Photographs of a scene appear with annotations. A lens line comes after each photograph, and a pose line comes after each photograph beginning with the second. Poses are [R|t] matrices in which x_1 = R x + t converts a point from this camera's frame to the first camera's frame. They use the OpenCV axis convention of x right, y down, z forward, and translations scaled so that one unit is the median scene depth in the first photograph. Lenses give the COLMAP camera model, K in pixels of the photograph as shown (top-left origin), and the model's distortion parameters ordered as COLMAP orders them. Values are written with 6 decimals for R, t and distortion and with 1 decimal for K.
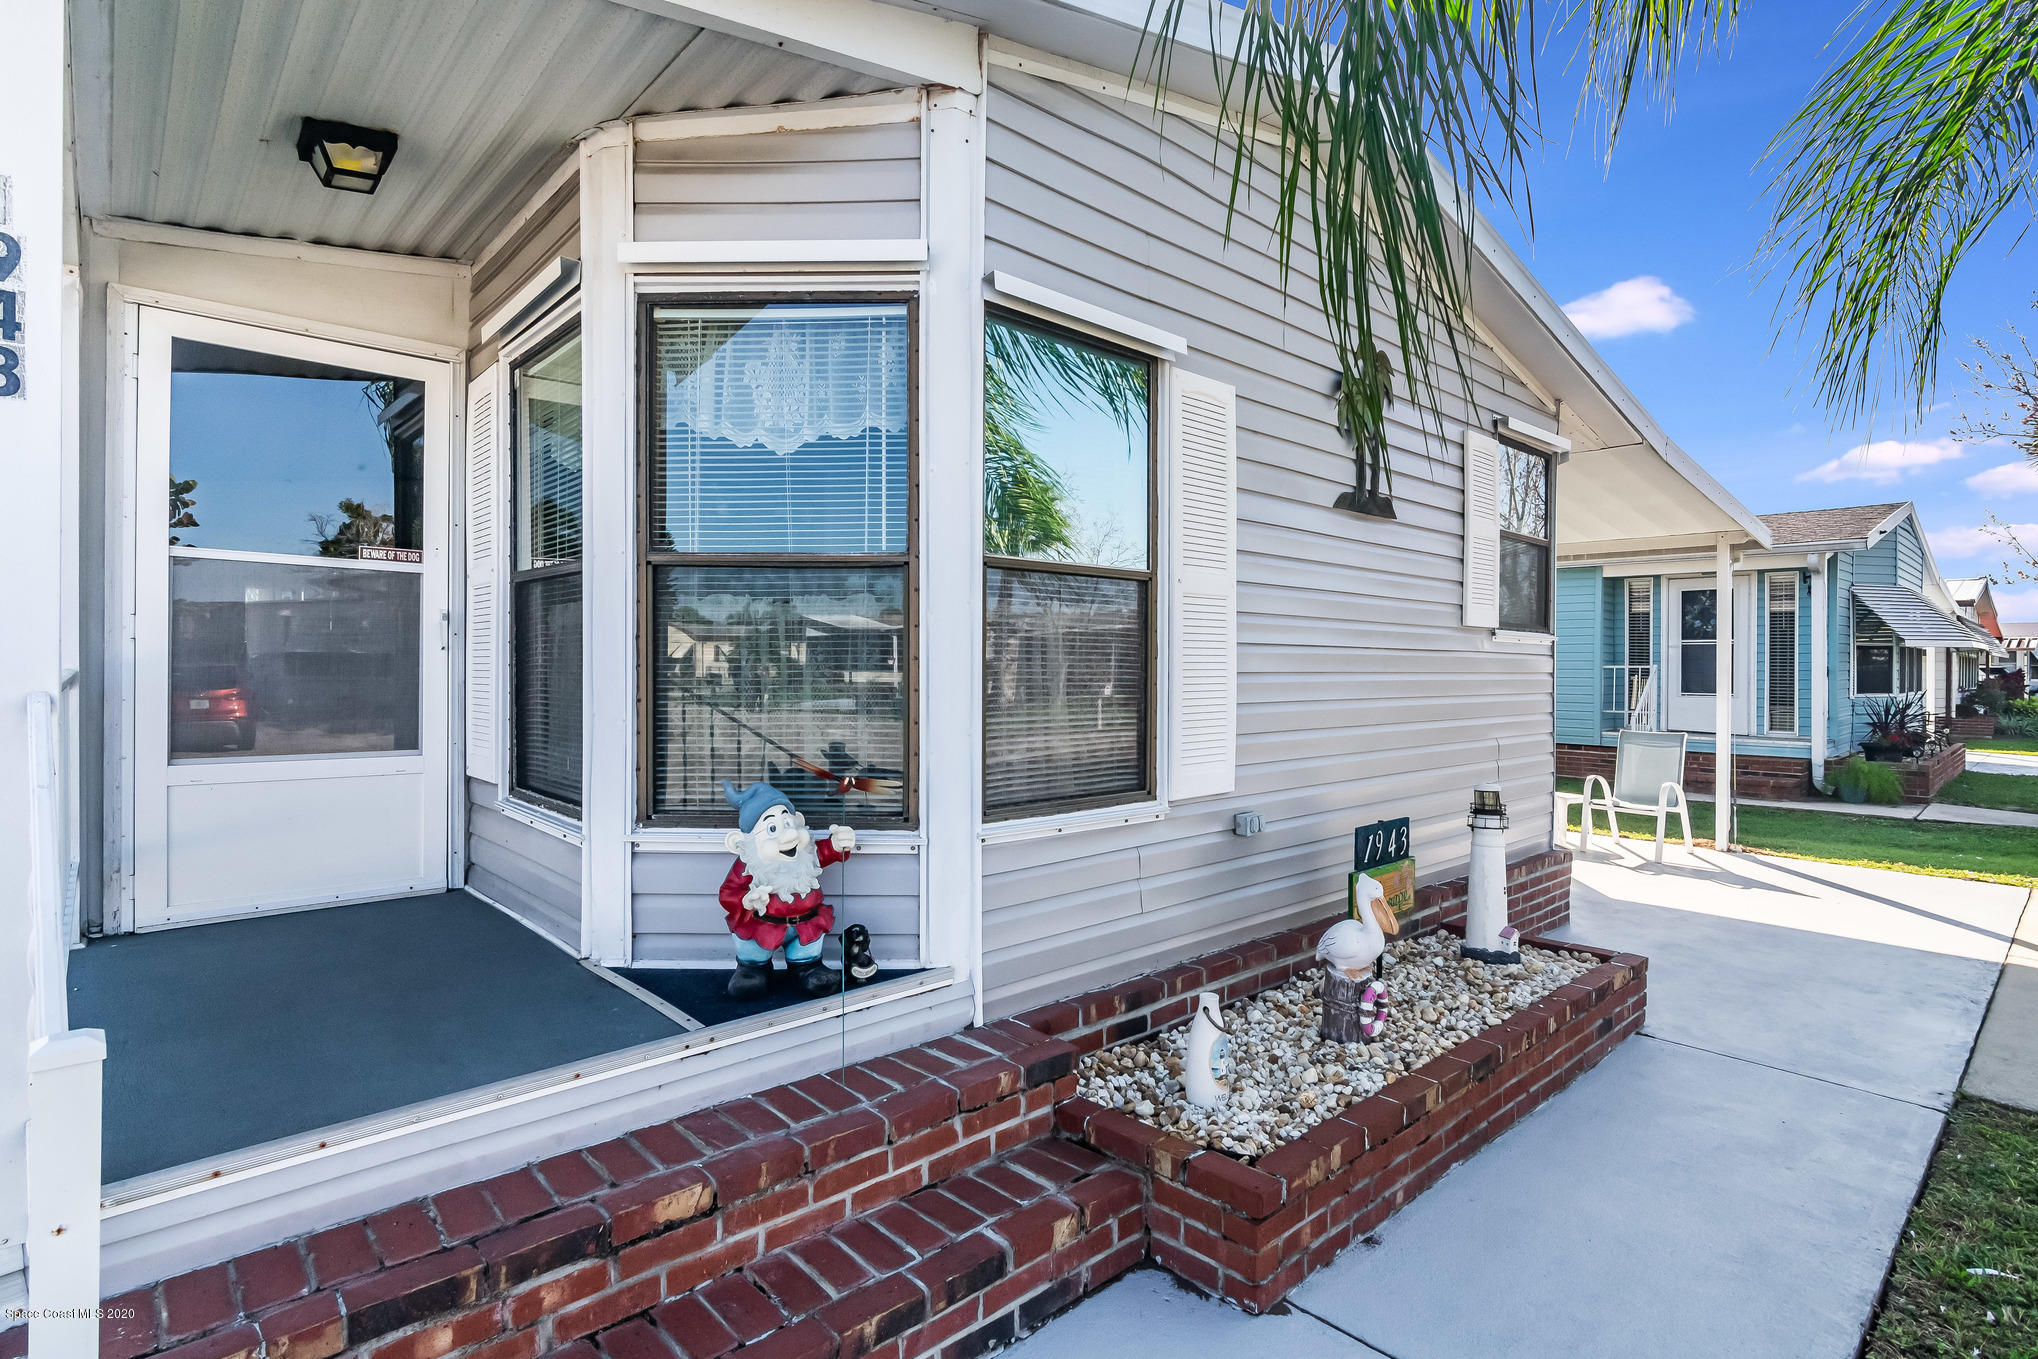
lens RADIAL K [[984.2, 0, 1019.0], [0, 984.2, 679.5], [0, 0, 1]] dist [-0.005565, -0.000141]
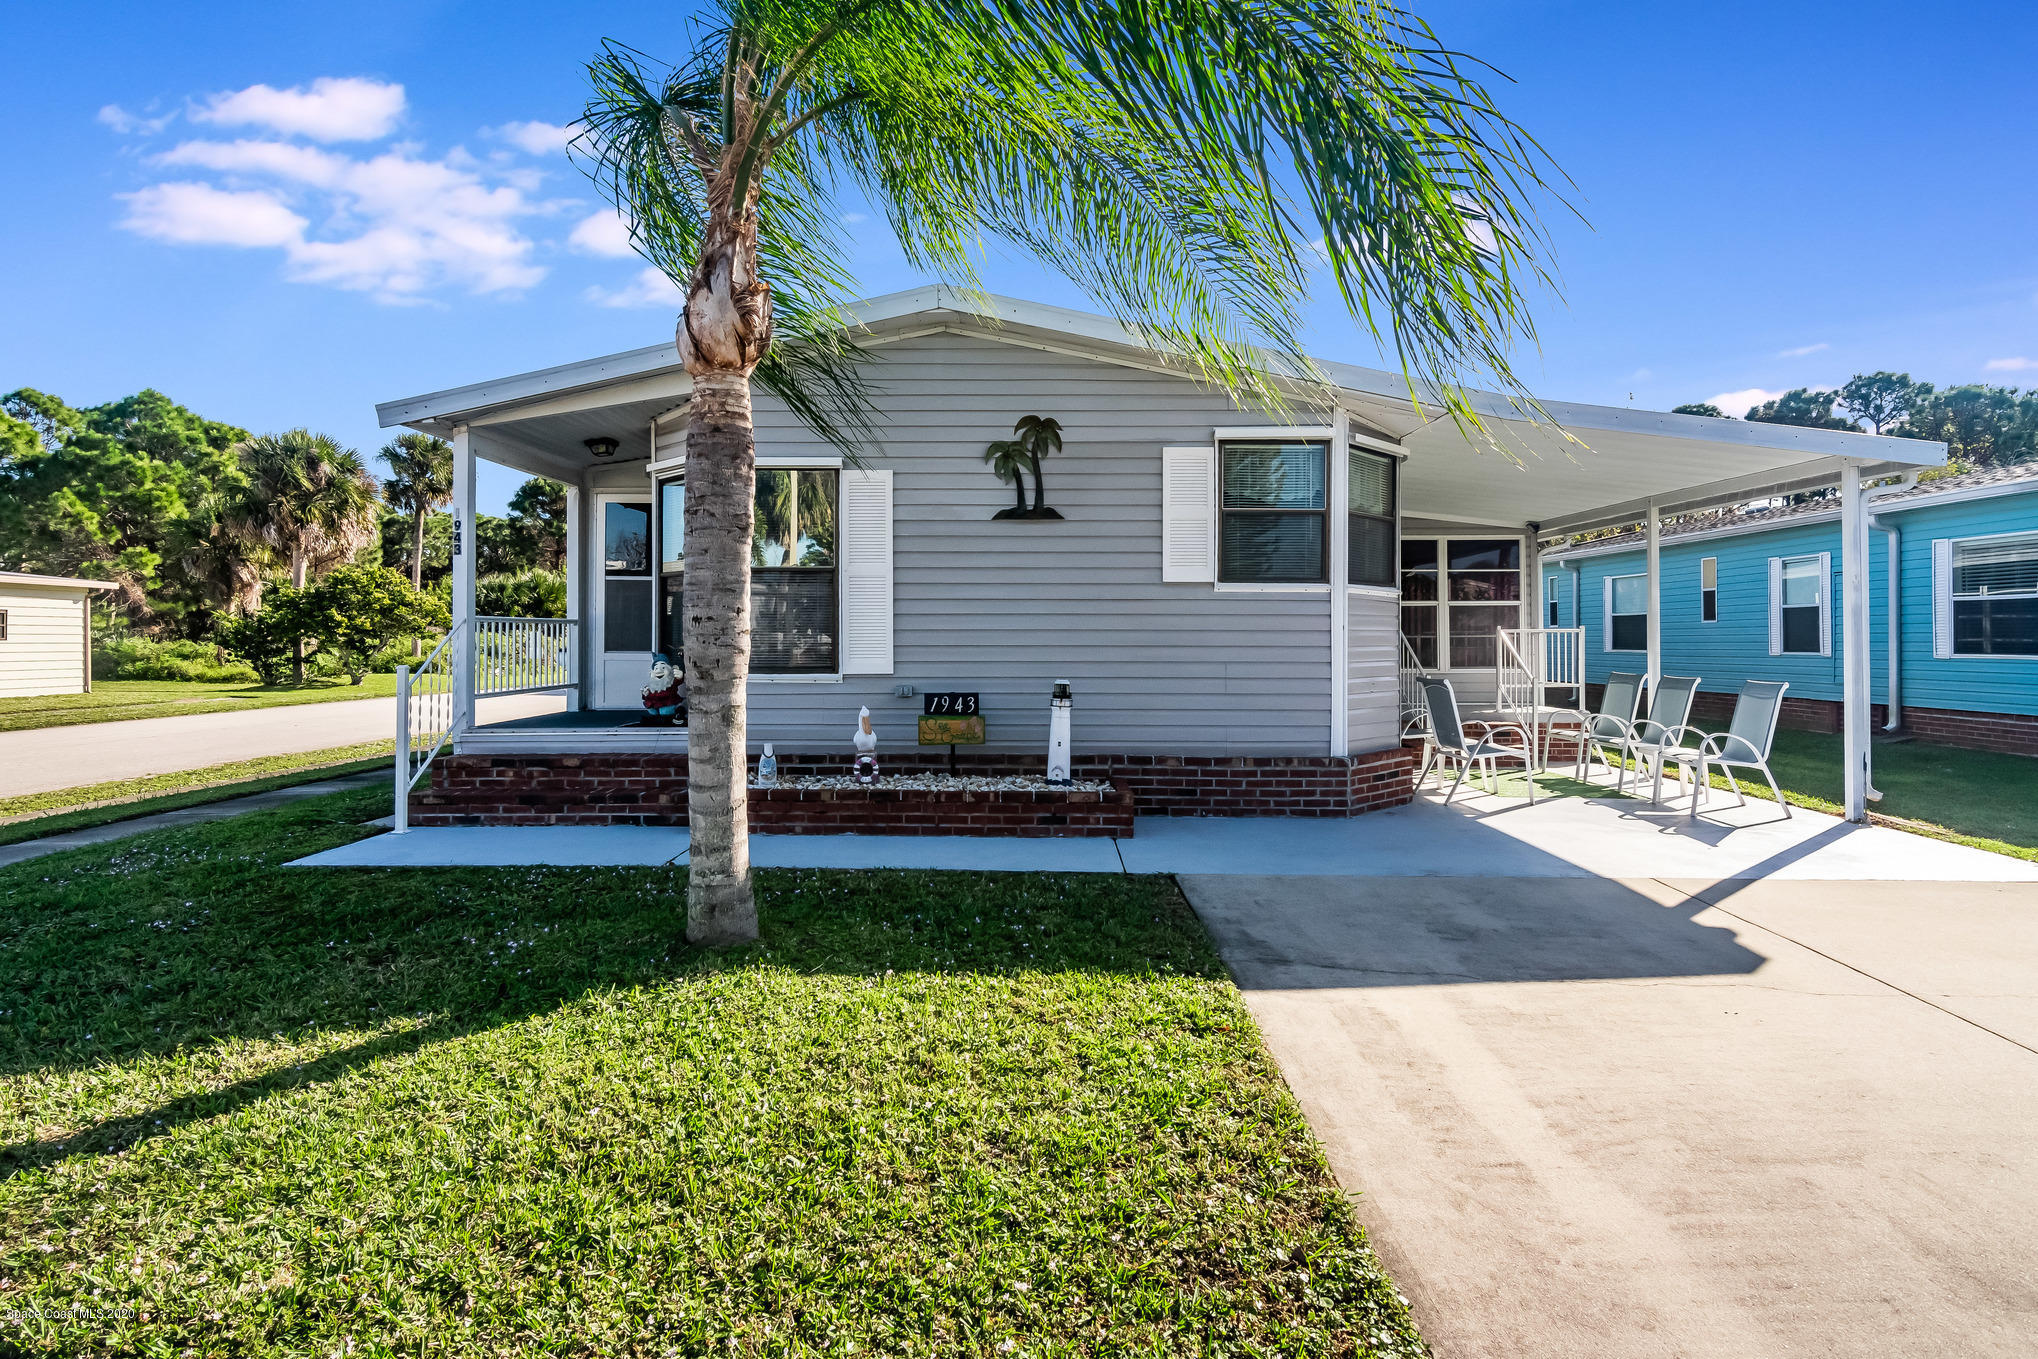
lens RADIAL K [[1033.7, 0, 1024.1], [0, 1033.7, 639.7], [0, 0, 1]] dist [0.001800, 0.000151]
pose [[0.745400, -0.004741, -0.666601, 1.923853], [-0.005516, 0.999897, -0.013280, 0.075887], [0.666595, 0.013576, 0.745297, -0.398547]]
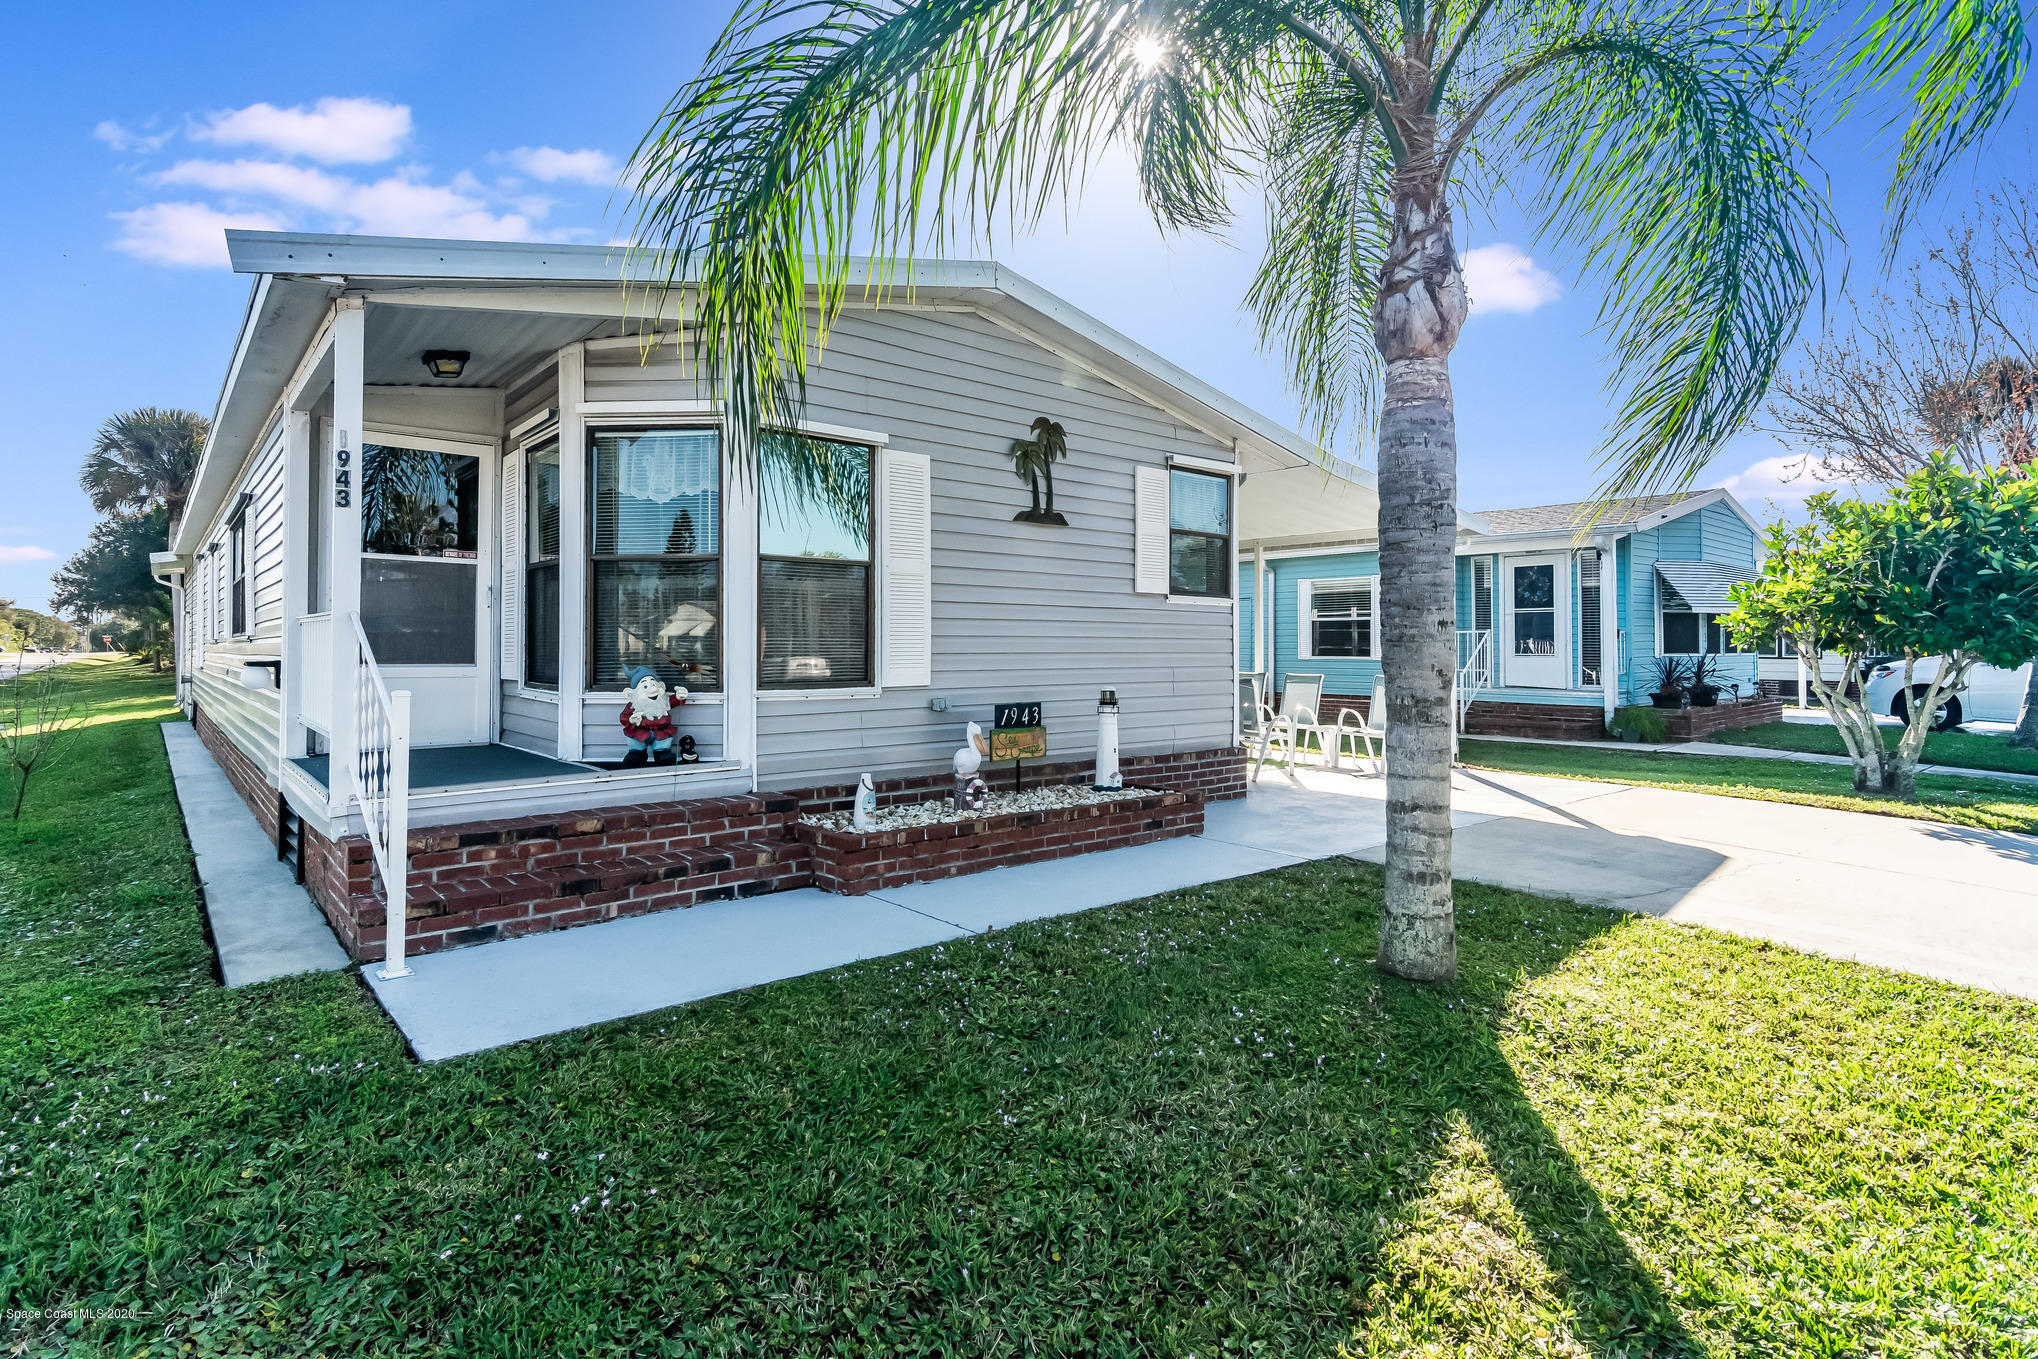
lens RADIAL K [[989.0, 0, 1007.4], [0, 989.0, 641.0], [0, 0, 1]] dist [-0.001768, -0.000077]
pose [[0.999320, -0.004841, -0.036553, 0.448806], [0.004153, 0.999813, -0.018883, 0.073079], [0.036637, 0.018718, 0.999153, -0.808702]]
